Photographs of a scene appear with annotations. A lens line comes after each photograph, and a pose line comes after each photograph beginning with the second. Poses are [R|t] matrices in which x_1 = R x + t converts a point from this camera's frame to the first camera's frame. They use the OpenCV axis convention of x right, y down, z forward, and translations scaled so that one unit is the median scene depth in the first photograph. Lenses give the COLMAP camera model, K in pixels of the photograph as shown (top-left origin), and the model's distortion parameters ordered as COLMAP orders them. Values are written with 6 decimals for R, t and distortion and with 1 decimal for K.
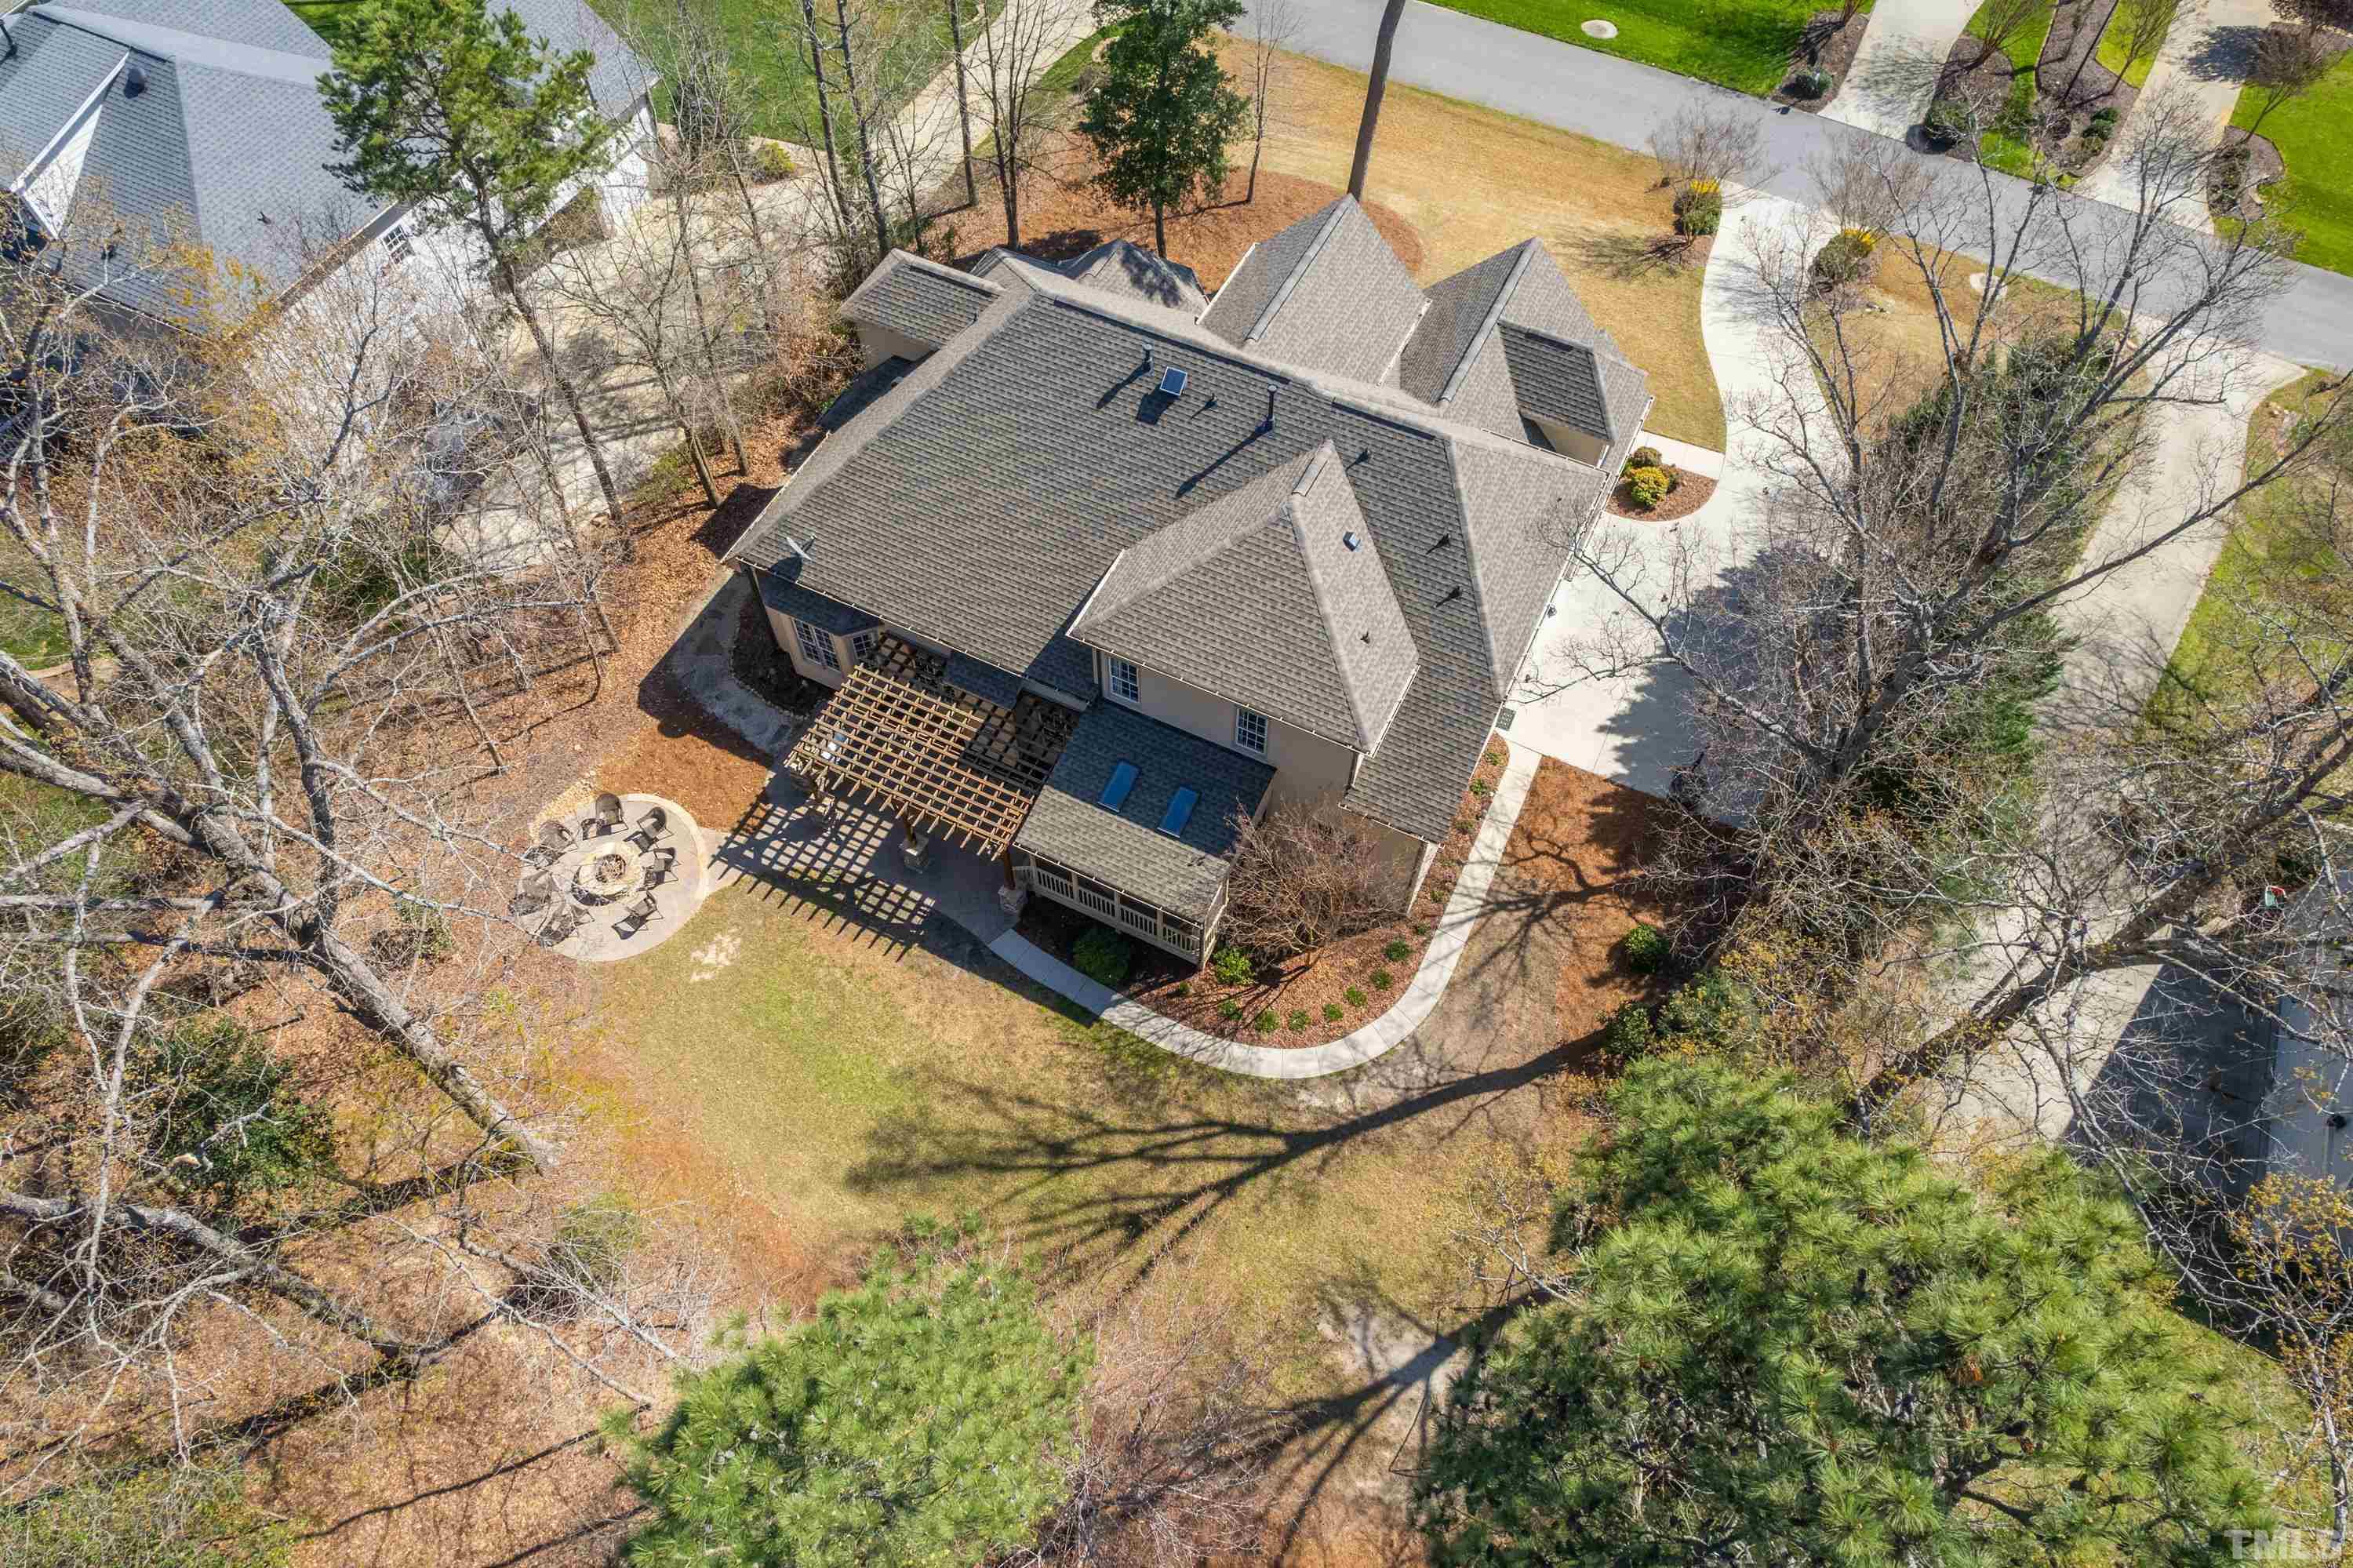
lens RADIAL K [[1518.3, 0, 1166.3], [0, 1518.3, 786.6], [0, 0, 1]] dist [-0.055850, 0.001143]
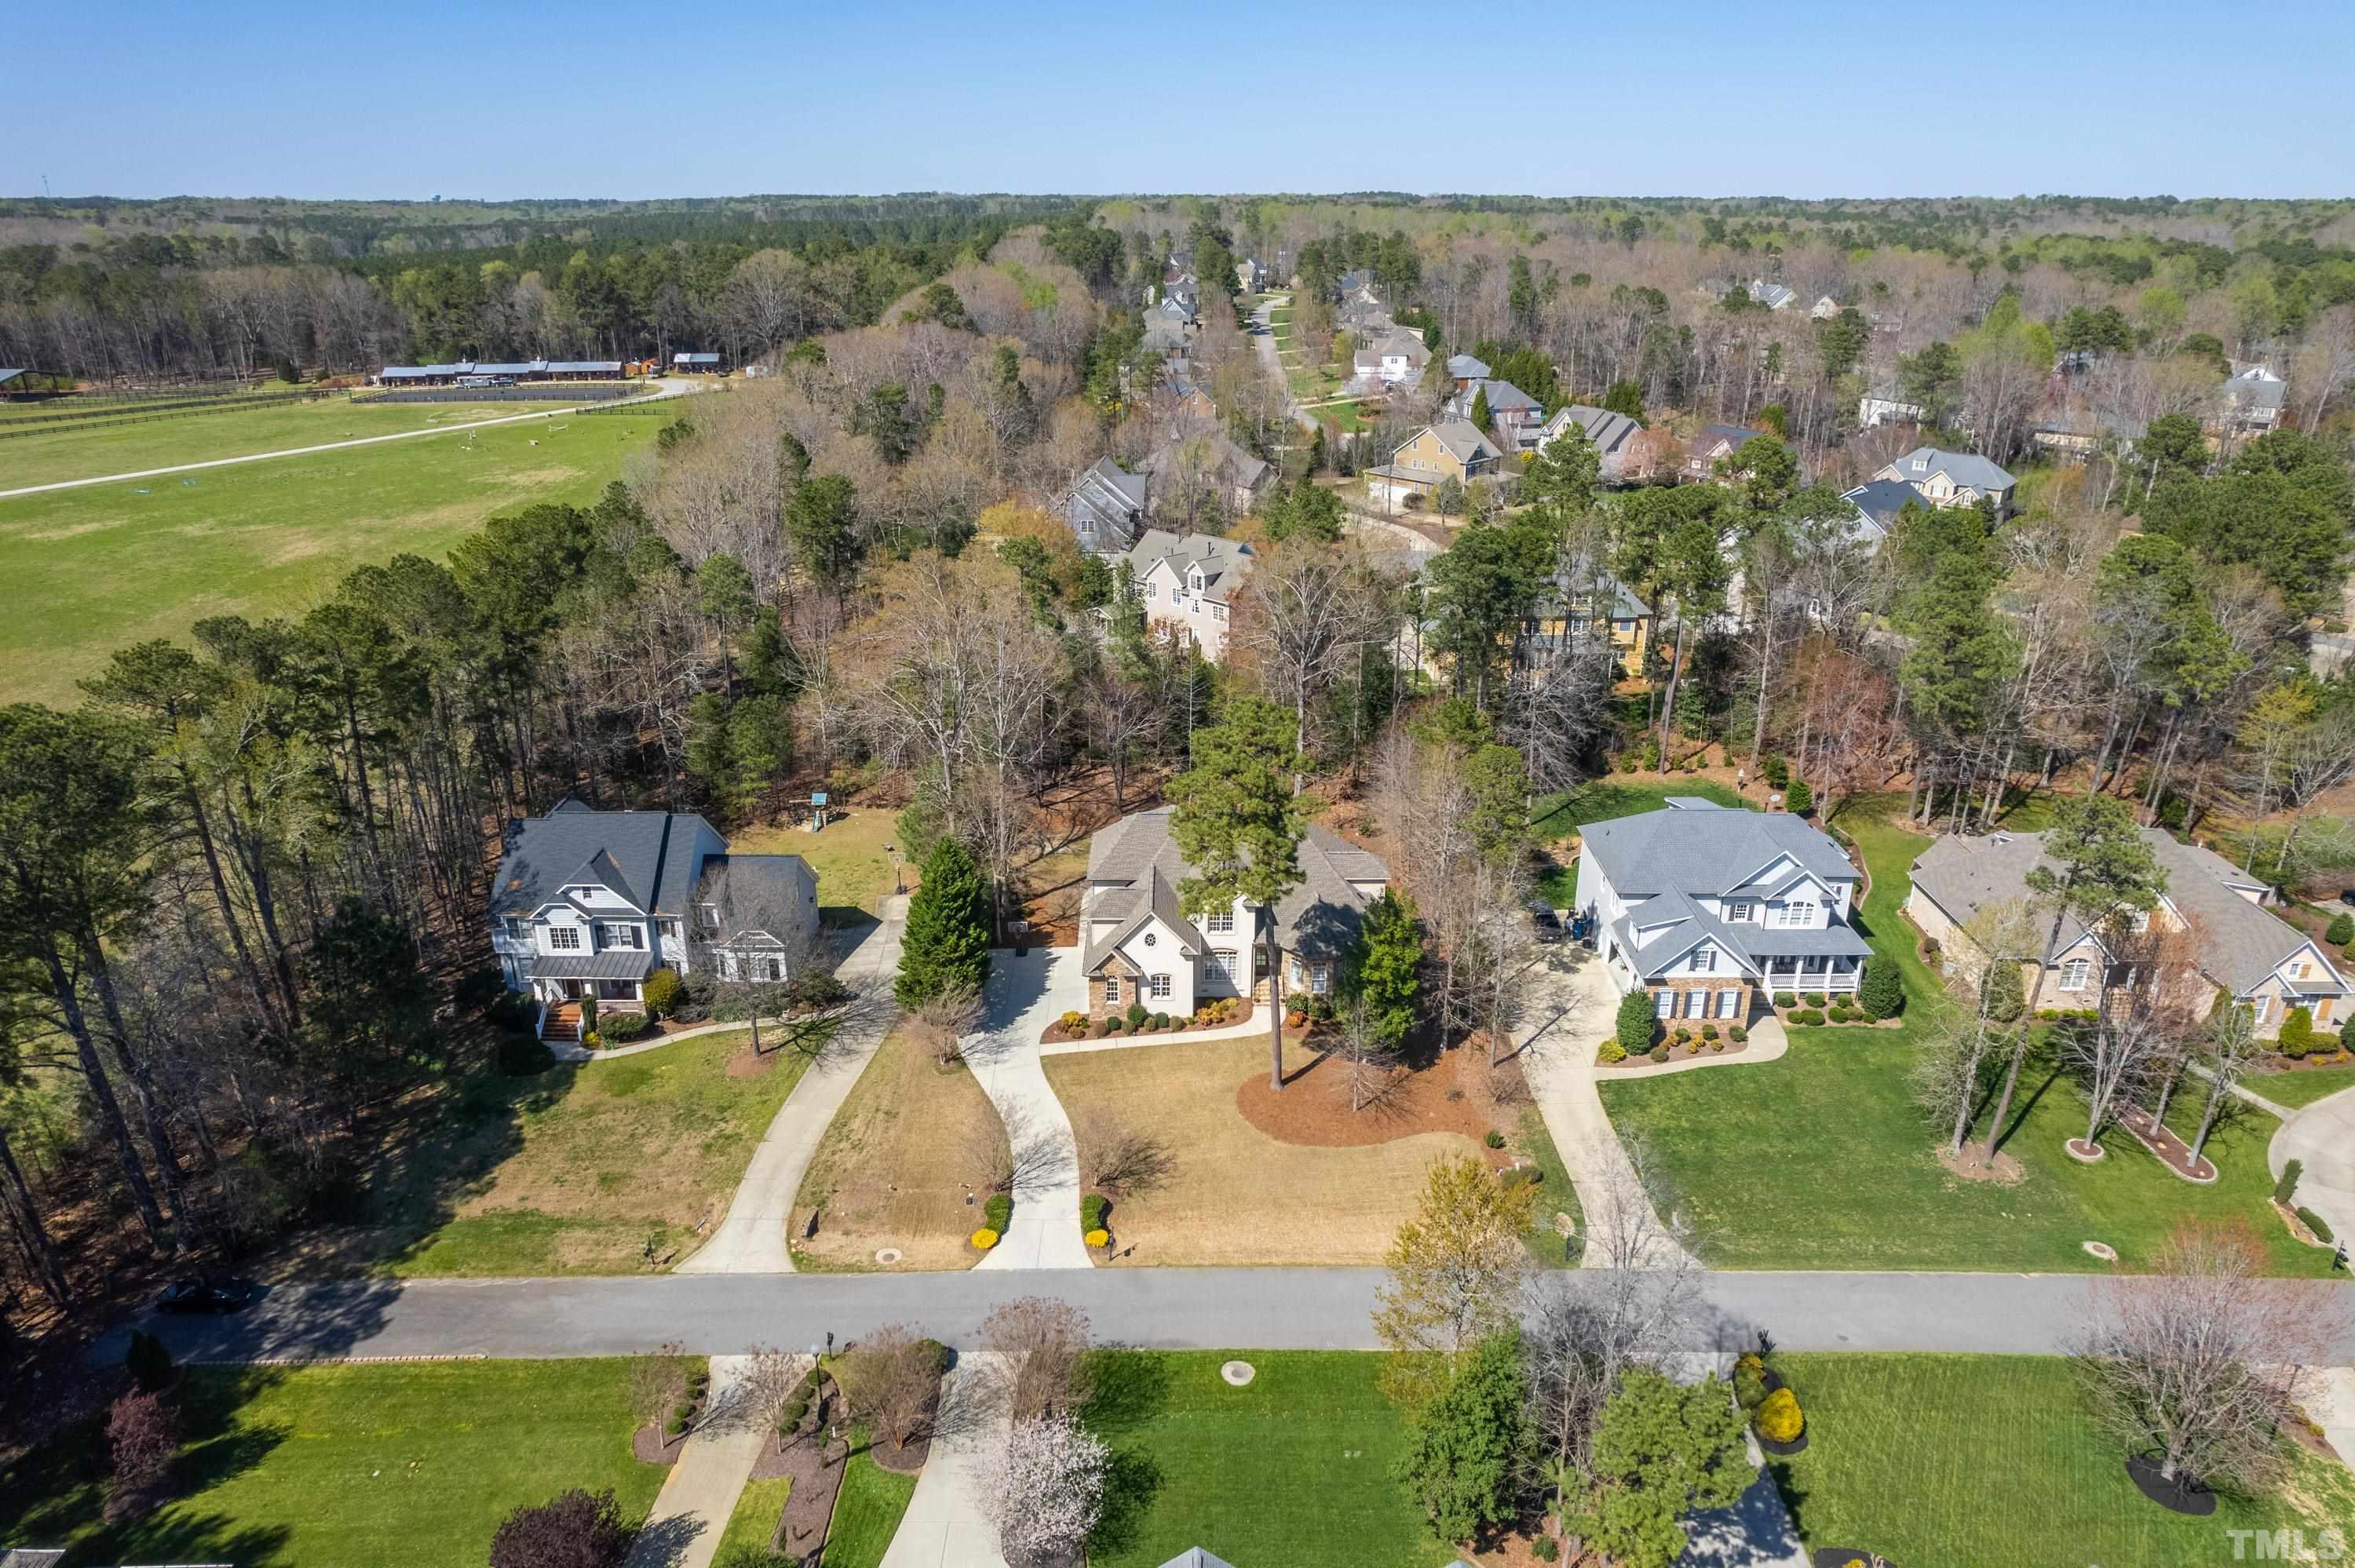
lens RADIAL K [[1512.9, 0, 1185.7], [0, 1512.9, 794.4], [0, 0, 1]] dist [-0.082105, 0.073557]
pose [[-0.892213, 0.169471, -0.418611, 1.266397], [-0.378736, 0.224121, 0.897958, -2.800066], [0.245997, 0.959713, -0.135778, 1.288707]]
